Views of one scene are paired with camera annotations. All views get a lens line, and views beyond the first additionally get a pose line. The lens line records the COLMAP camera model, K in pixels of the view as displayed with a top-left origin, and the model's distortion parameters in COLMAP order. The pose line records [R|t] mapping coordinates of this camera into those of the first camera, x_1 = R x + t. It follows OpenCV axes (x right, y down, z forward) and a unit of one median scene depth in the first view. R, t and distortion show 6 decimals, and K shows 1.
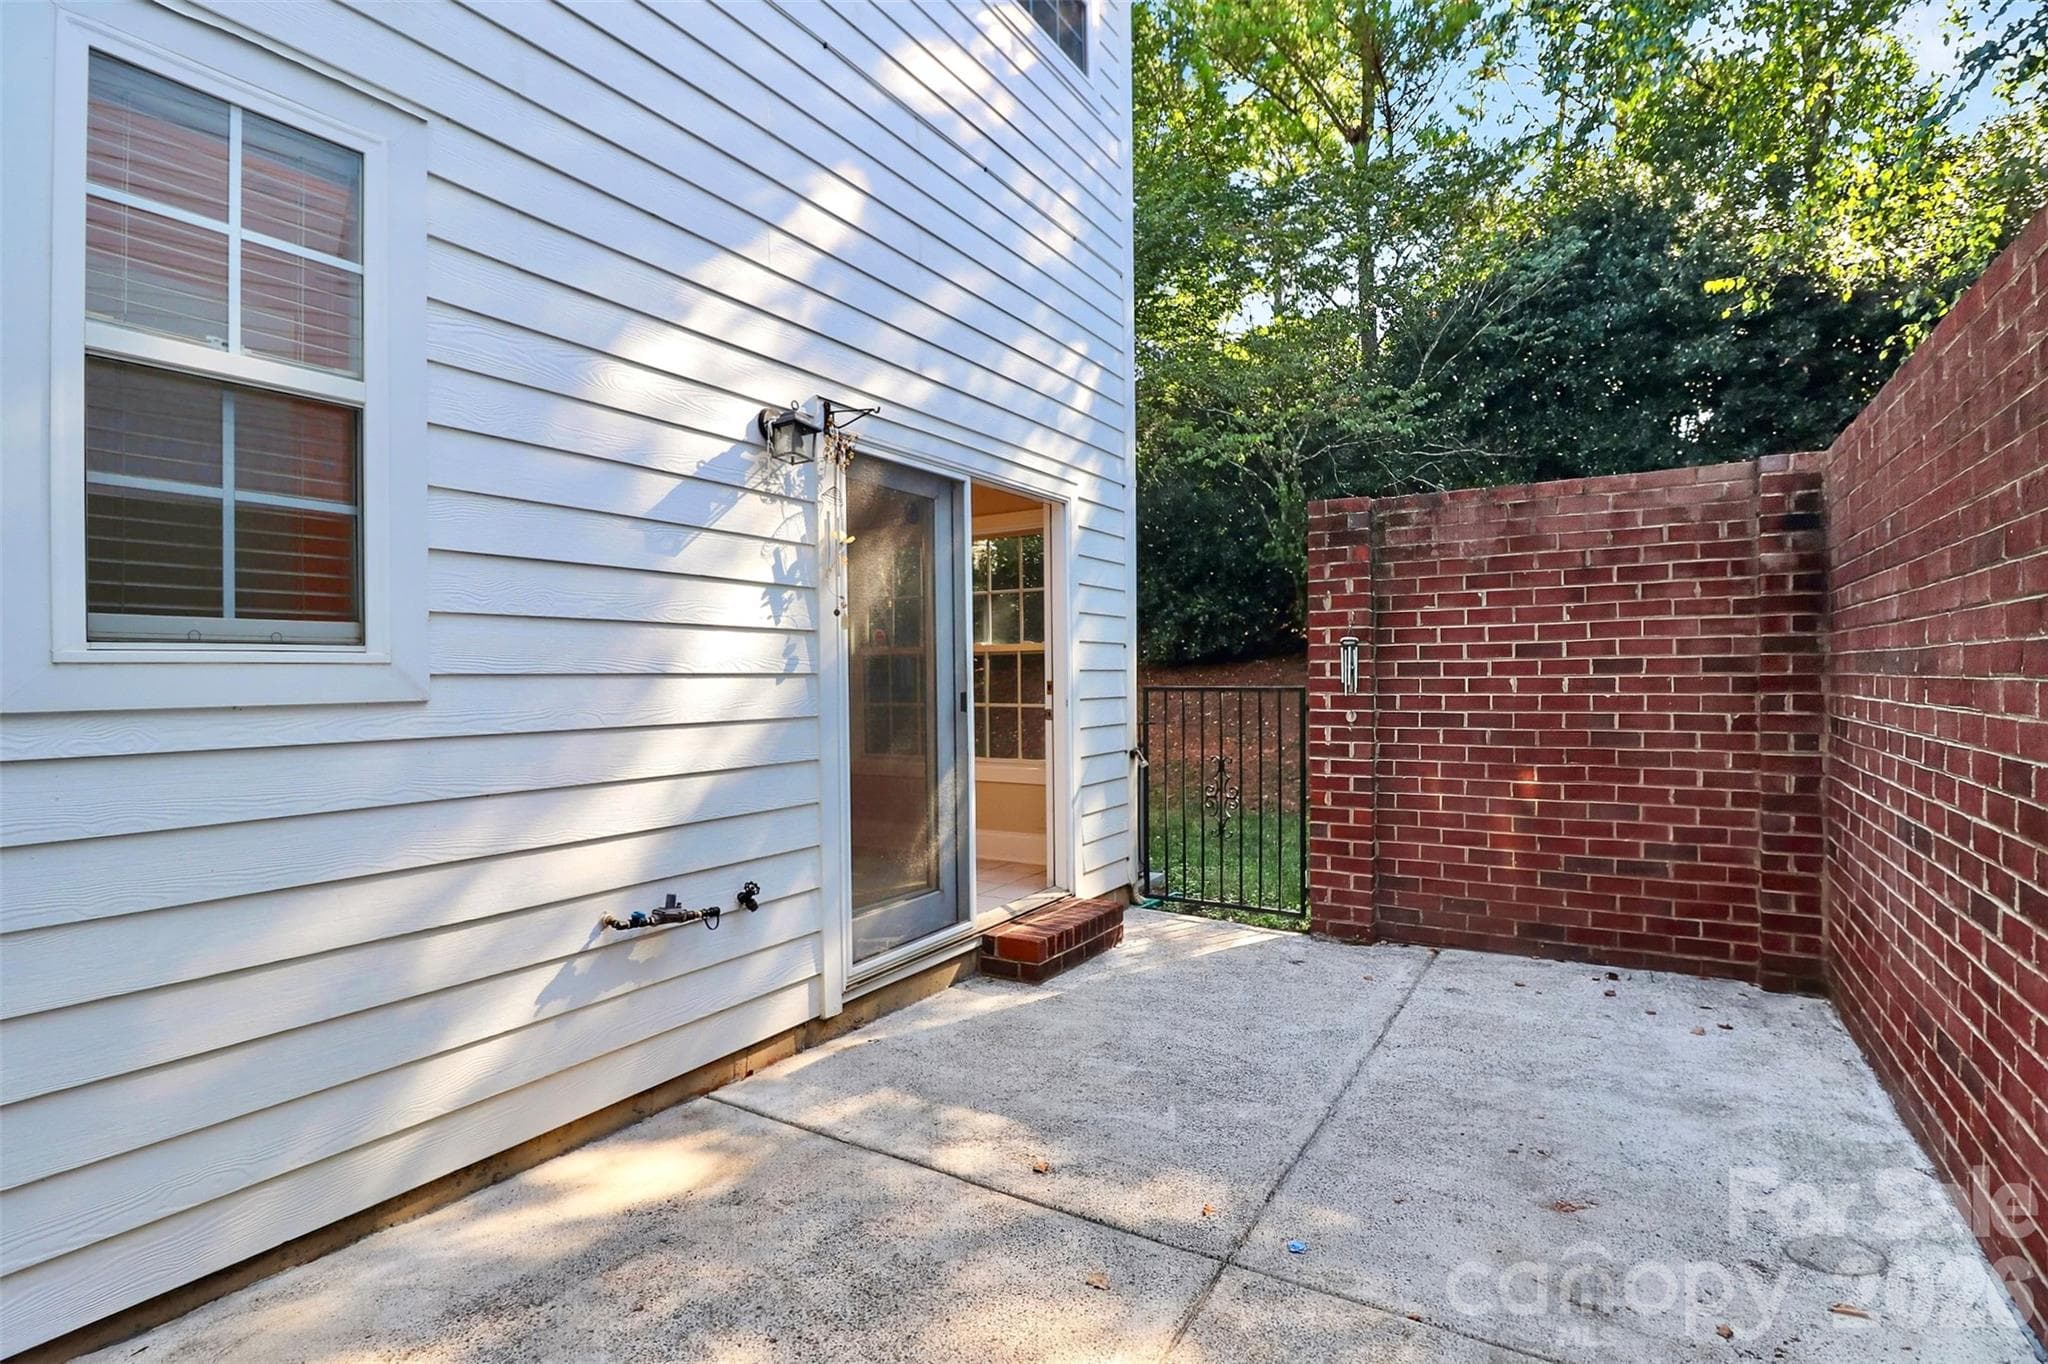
lens RADIAL K [[980.6, 0, 1024.0], [0, 980.6, 682.0], [0, 0, 1]] dist [0.001558, 0.000197]
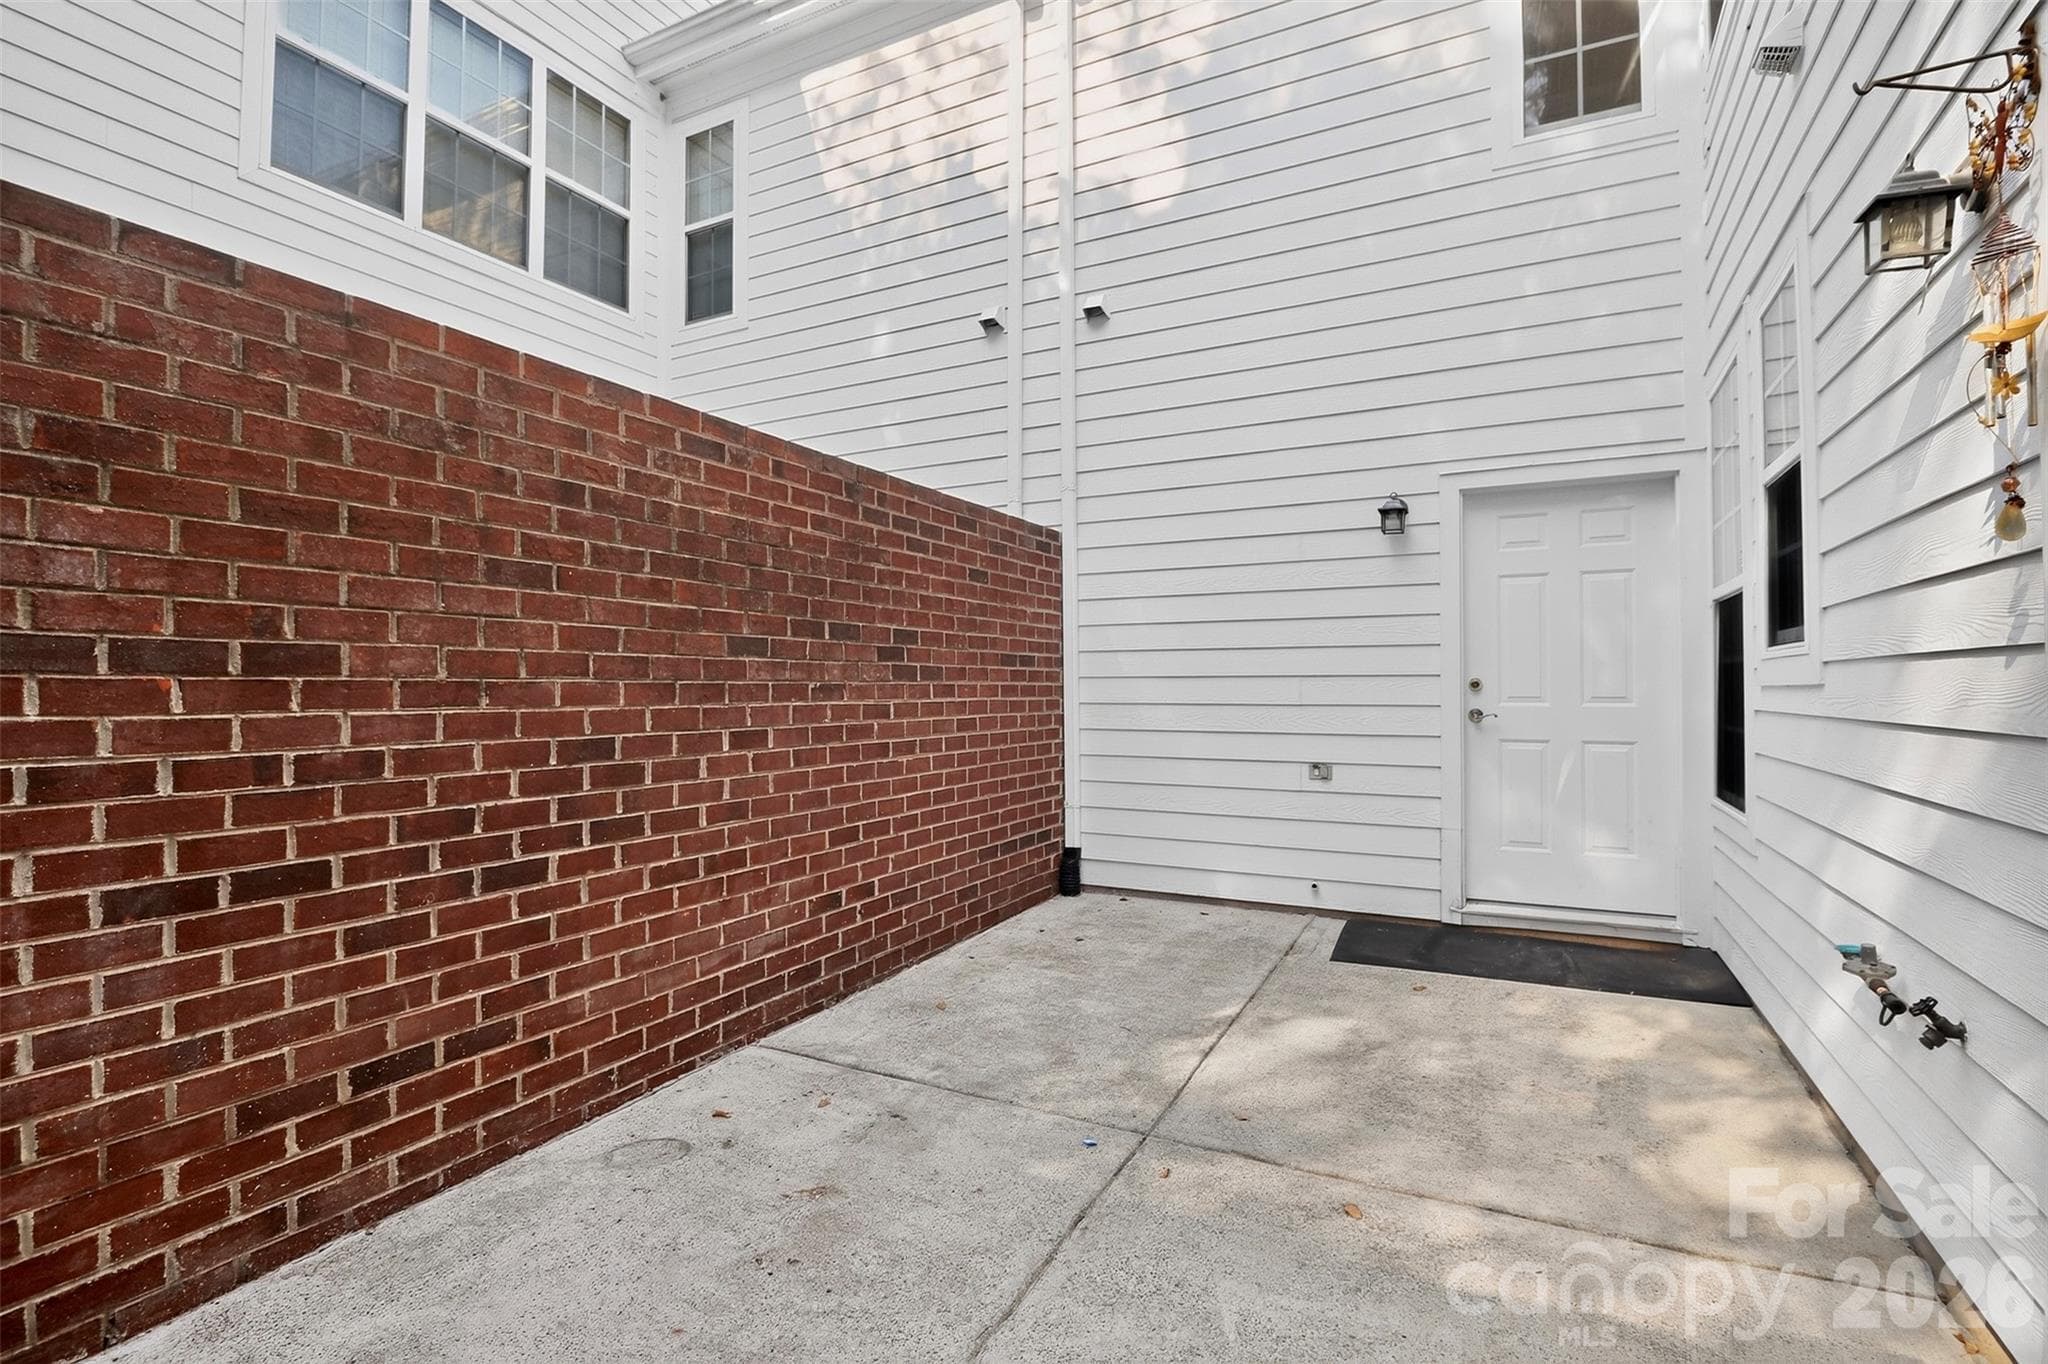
lens RADIAL K [[980.6, 0, 1024.0], [0, 980.6, 682.0], [0, 0, 1]] dist [0.001558, 0.000197]
pose [[-0.997287, 0.008852, -0.073078, 0.412278], [0.008608, 0.999956, 0.003649, 0.004751], [0.073107, 0.003010, -0.997320, 2.047628]]
